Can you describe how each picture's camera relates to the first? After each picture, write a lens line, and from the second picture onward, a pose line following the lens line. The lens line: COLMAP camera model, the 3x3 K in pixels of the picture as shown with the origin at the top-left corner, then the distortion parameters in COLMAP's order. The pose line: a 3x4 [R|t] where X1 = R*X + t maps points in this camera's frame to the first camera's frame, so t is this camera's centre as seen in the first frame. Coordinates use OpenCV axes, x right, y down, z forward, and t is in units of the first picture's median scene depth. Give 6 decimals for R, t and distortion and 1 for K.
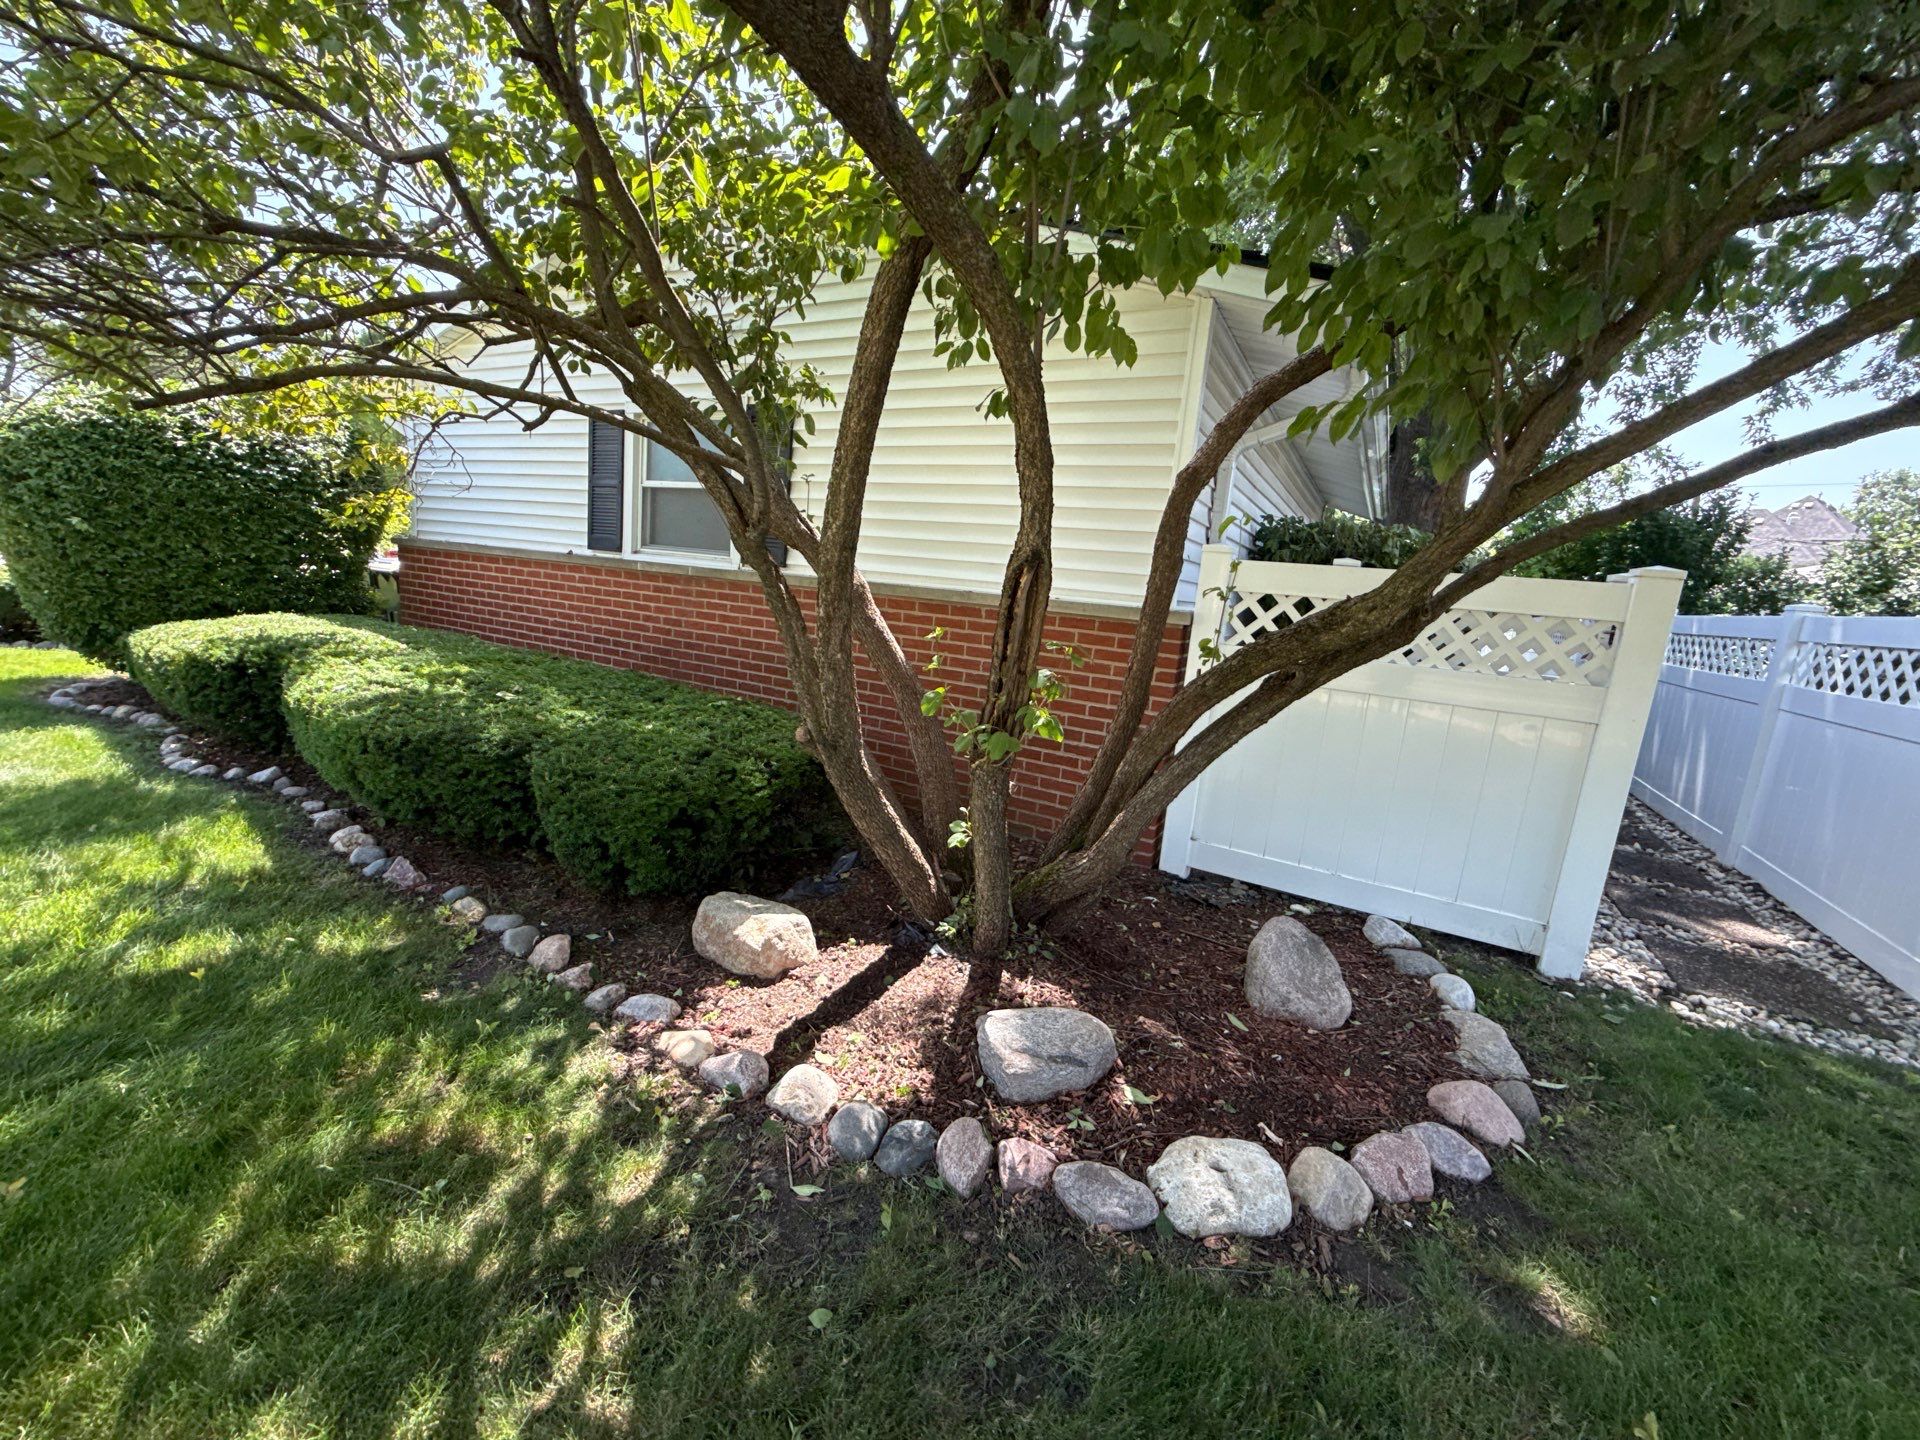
lens RADIAL K [[764.2, 0, 955.8], [0, 764.2, 711.4], [0, 0, 1]] dist [-0.000737, 0.000277]
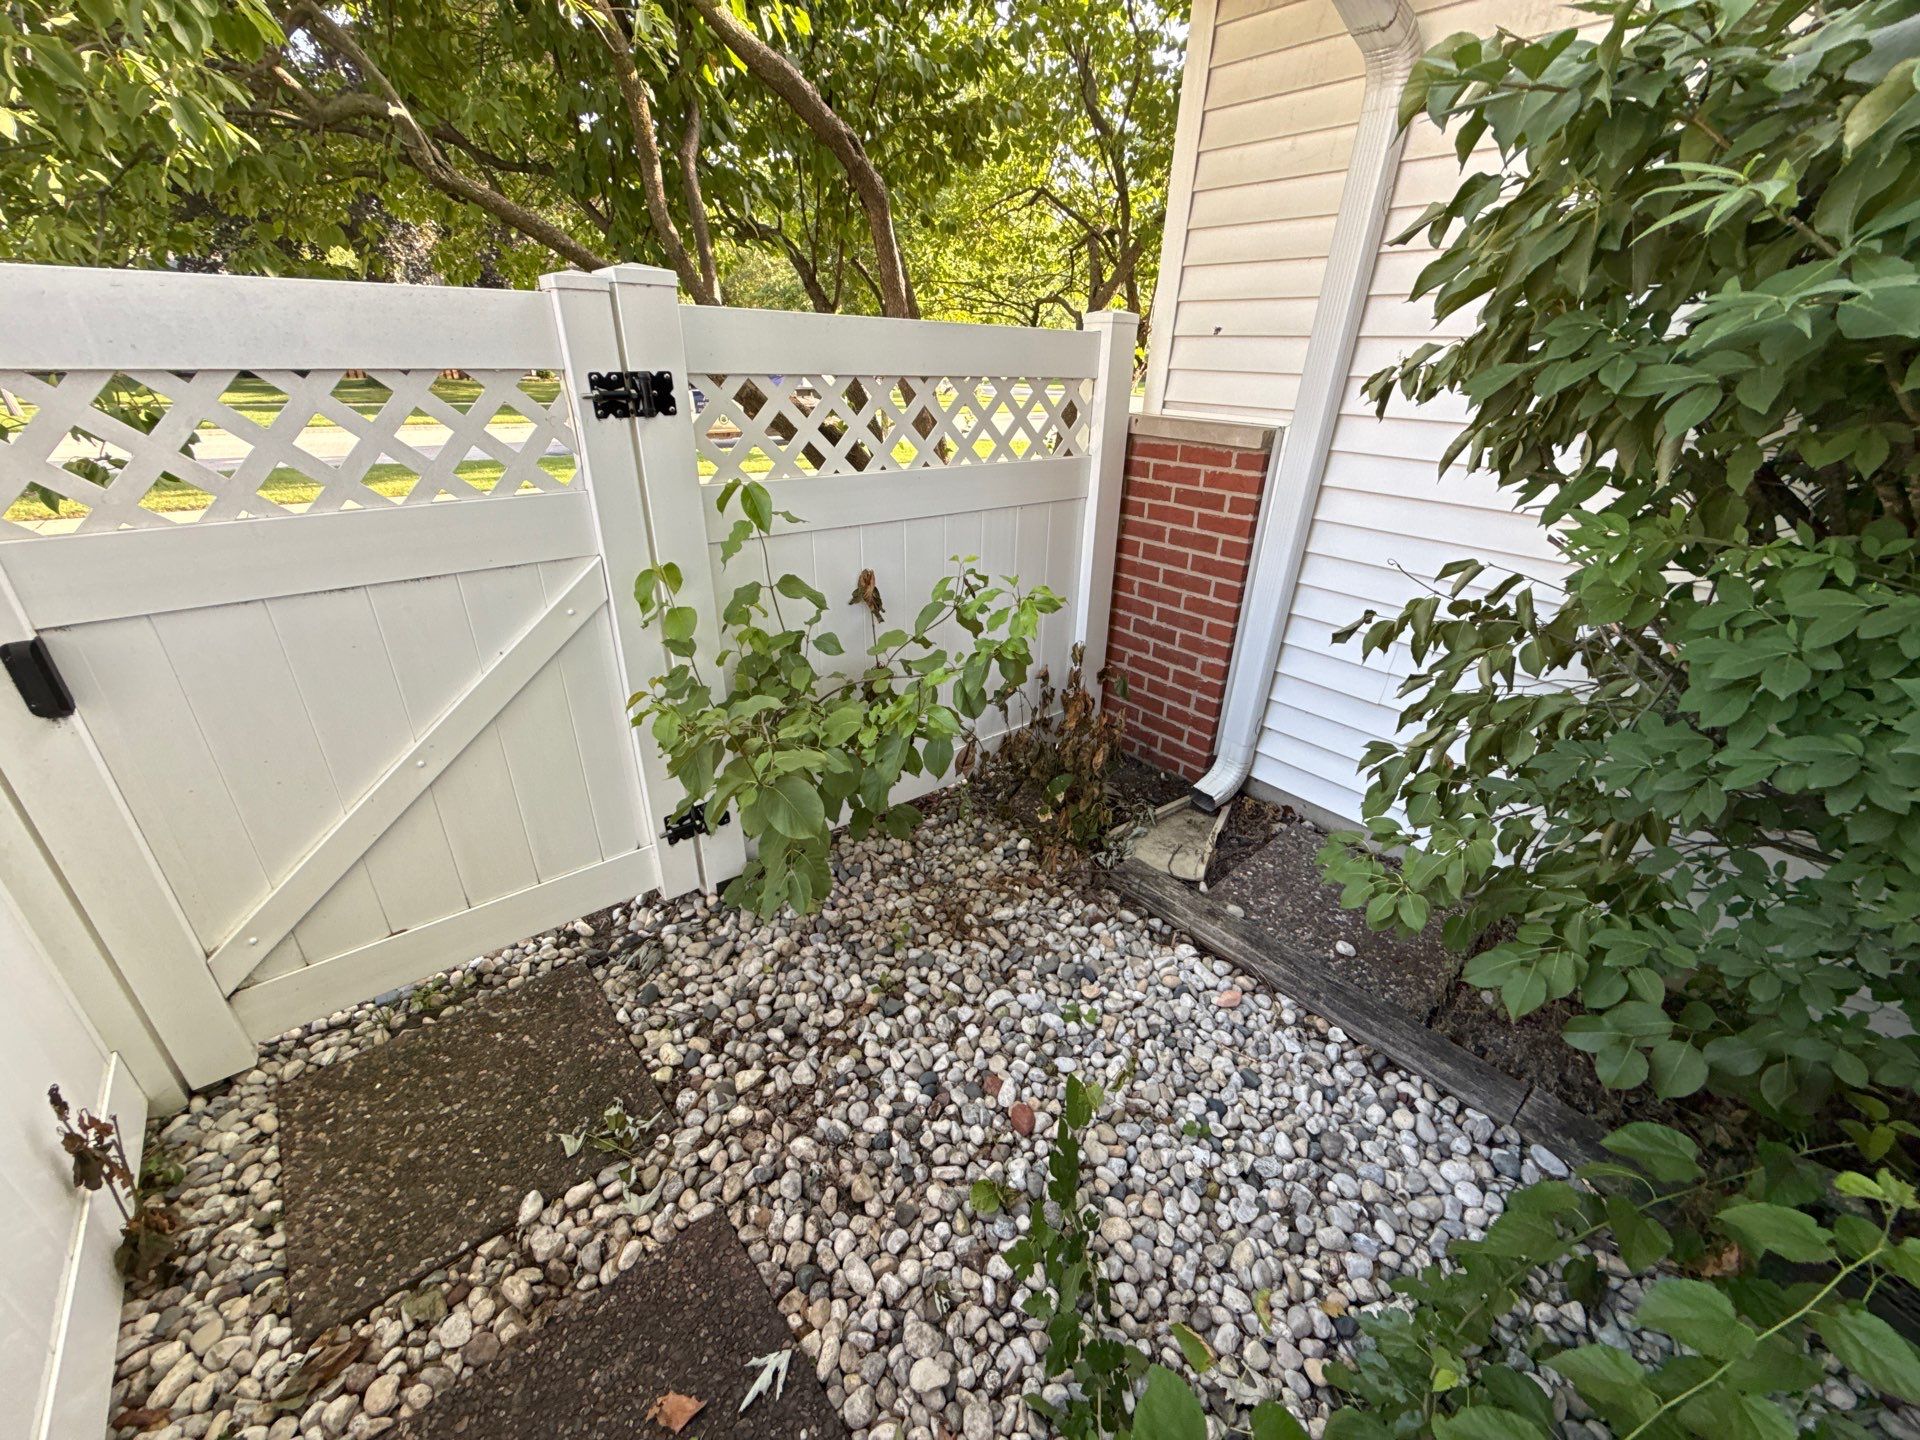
lens RADIAL K [[764.2, 0, 966.9], [0, 764.2, 716.5], [0, 0, 1]] dist [-0.000737, 0.000277]
pose [[-0.345347, 0.312937, -0.884763, 1.045492], [-0.214527, 0.891481, 0.399048, -0.124896], [0.913627, 0.327615, -0.240737, 1.073312]]
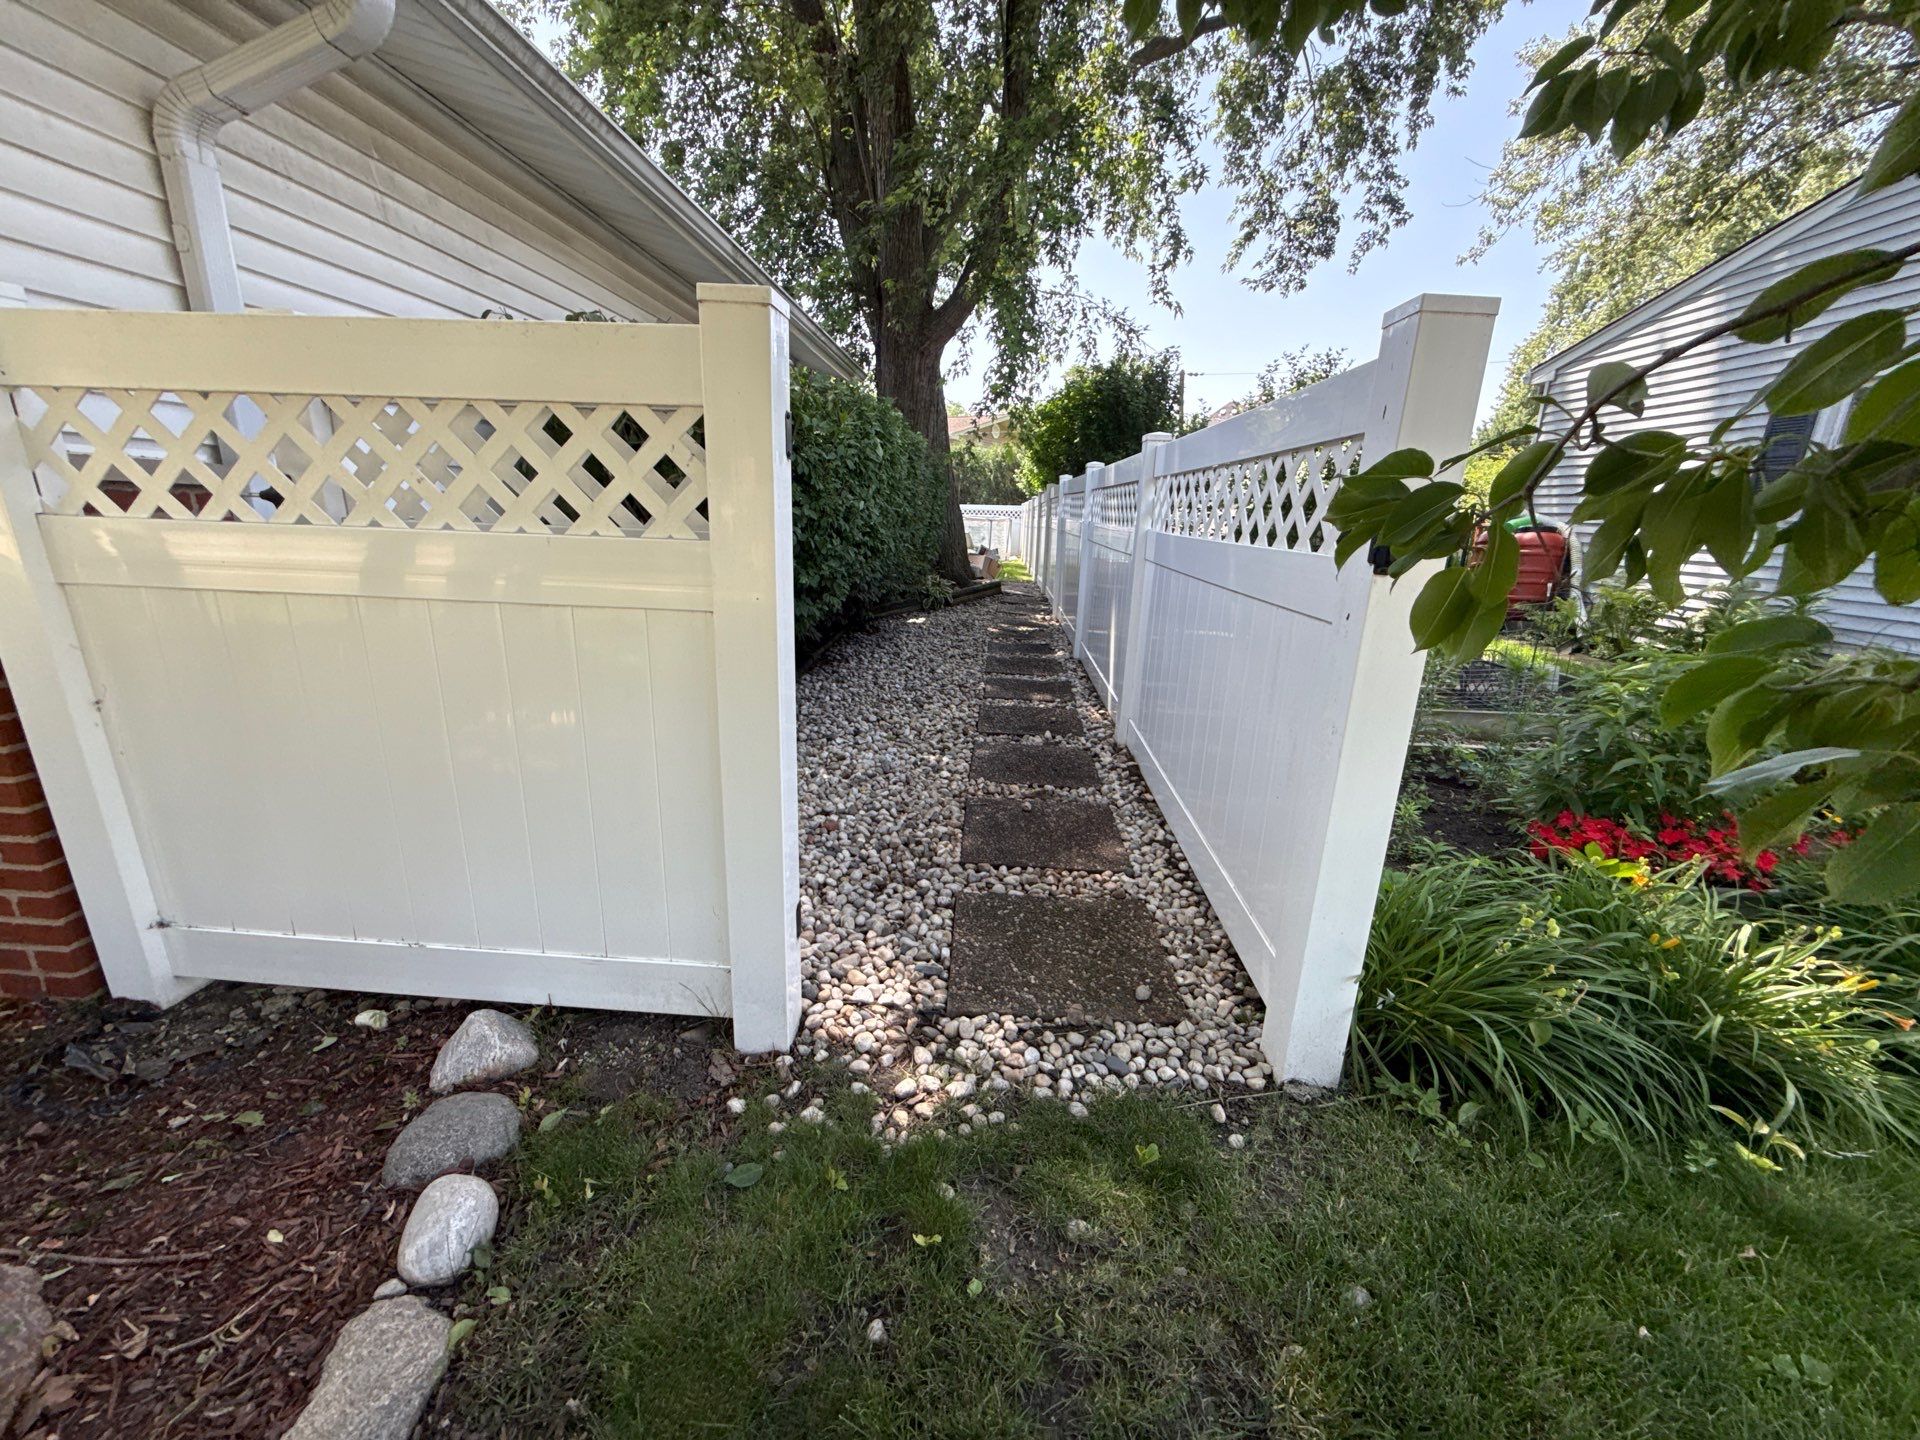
lens RADIAL K [[764.2, 0, 960.2], [0, 764.2, 716.2], [0, 0, 1]] dist [-0.000737, 0.000277]
pose [[0.895081, -0.168308, 0.412920, 0.570542], [0.116502, 0.982134, 0.147783, 0.021535], [-0.430416, -0.084172, 0.898698, 0.338773]]
